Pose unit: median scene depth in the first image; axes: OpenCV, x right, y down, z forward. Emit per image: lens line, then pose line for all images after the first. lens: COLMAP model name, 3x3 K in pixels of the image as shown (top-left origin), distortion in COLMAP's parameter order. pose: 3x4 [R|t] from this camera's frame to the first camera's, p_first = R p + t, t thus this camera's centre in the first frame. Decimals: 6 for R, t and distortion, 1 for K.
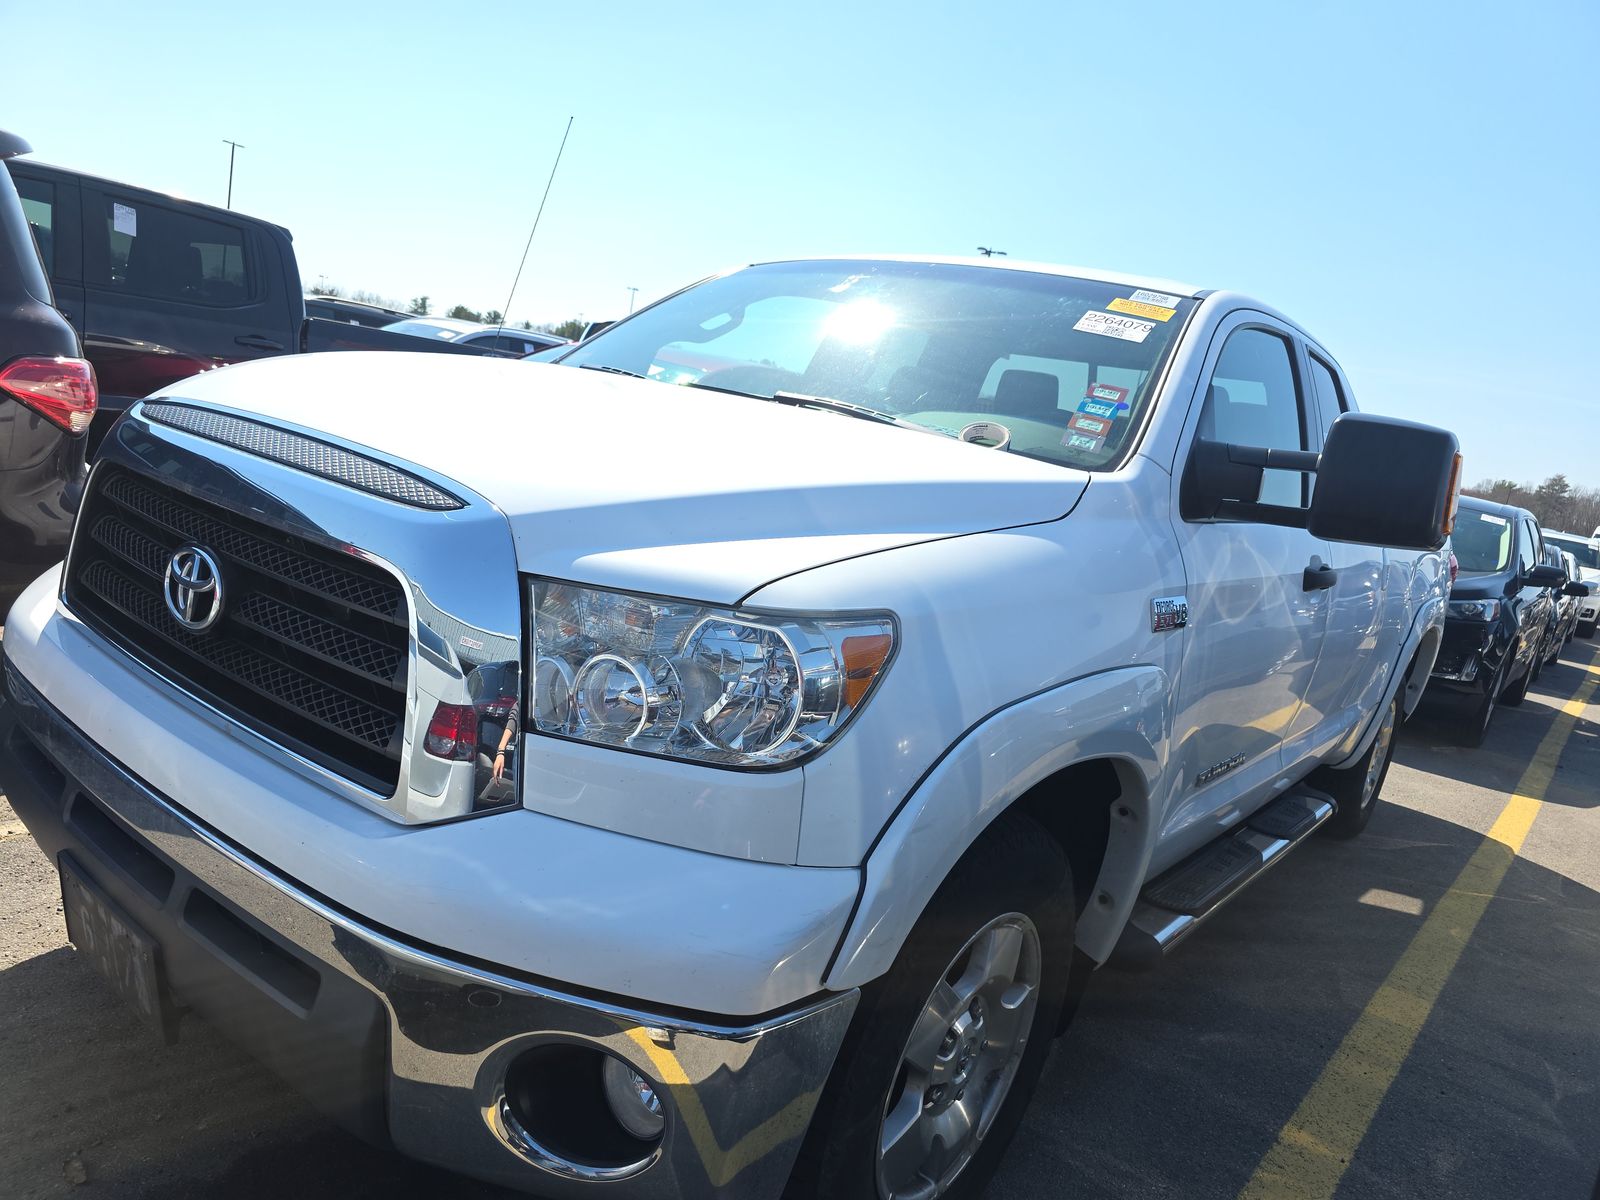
lens RADIAL K [[1067.8, 0, 783.4], [0, 1067.8, 616.8], [0, 0, 1]] dist [0.046174, -0.040112]
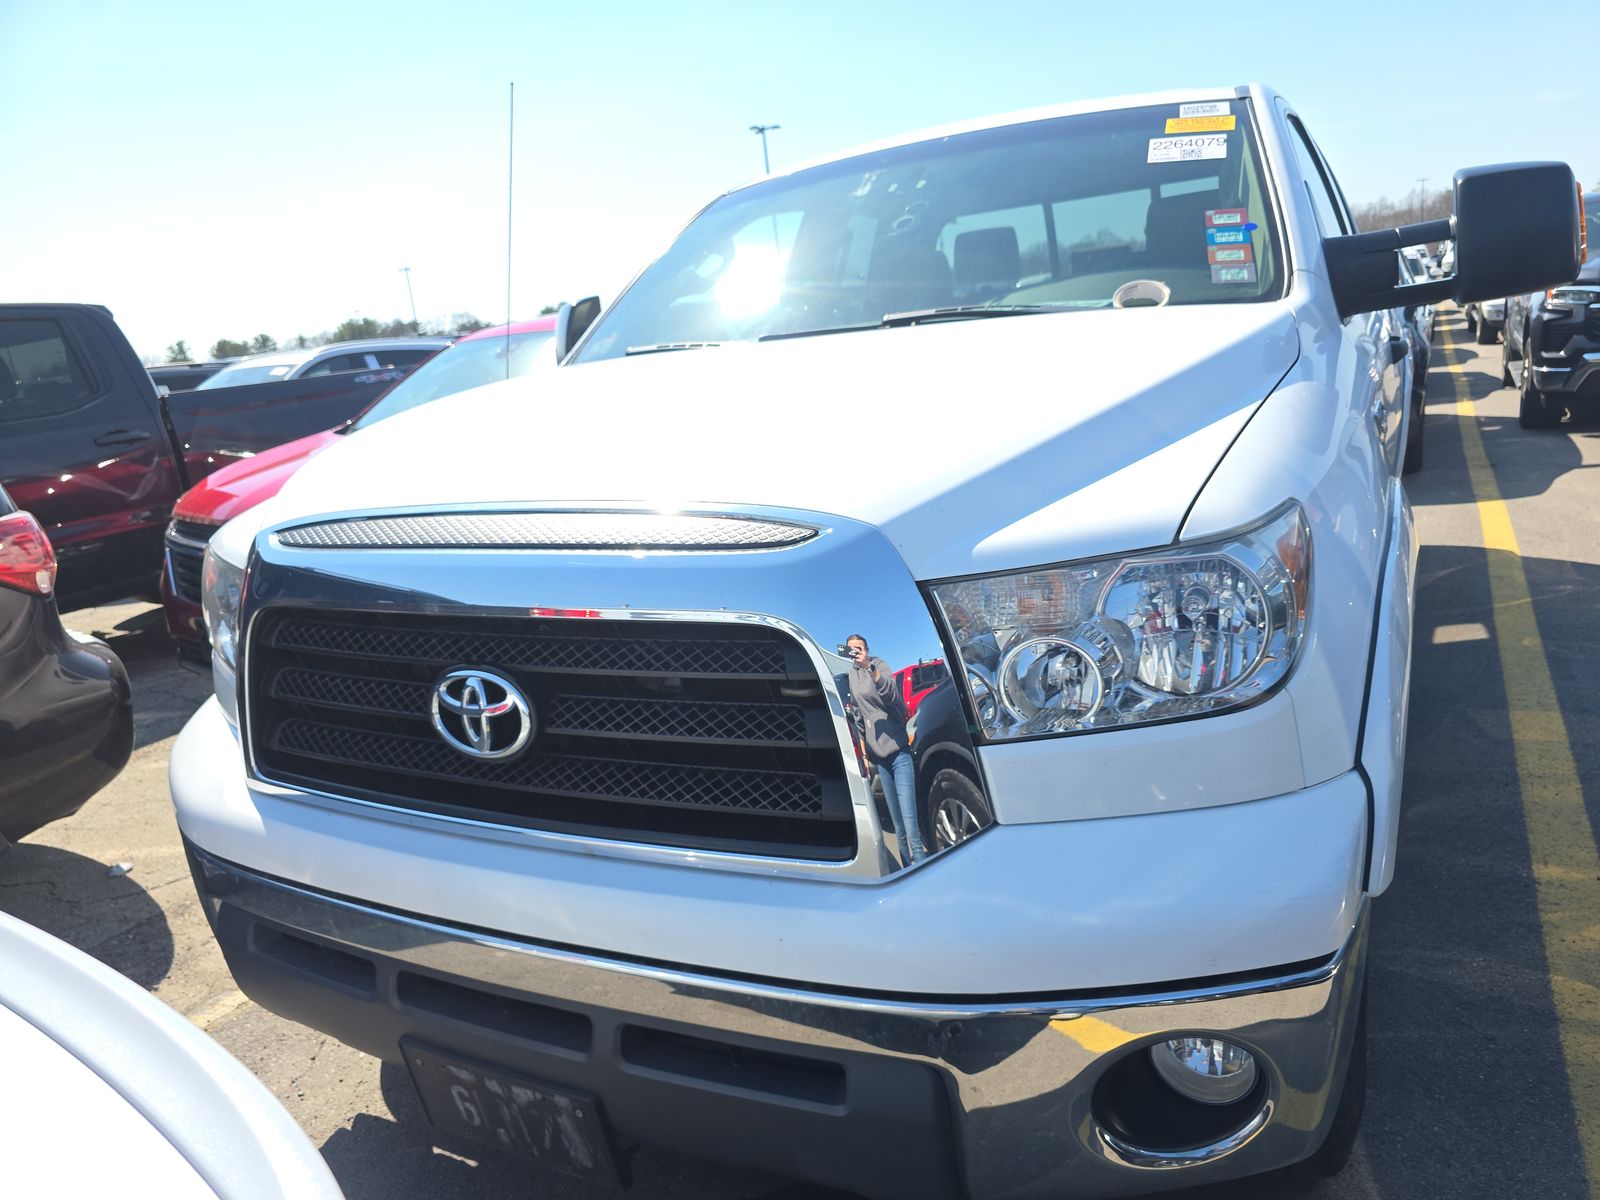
lens RADIAL K [[1072.6, 0, 804.2], [0, 1072.6, 629.0], [0, 0, 1]] dist [0.060230, -0.063235]
pose [[0.944916, -0.311442, 0.100684, -0.357602], [0.301472, 0.947913, 0.102840, -0.101960], [-0.127468, -0.066821, 0.989589, 0.097166]]
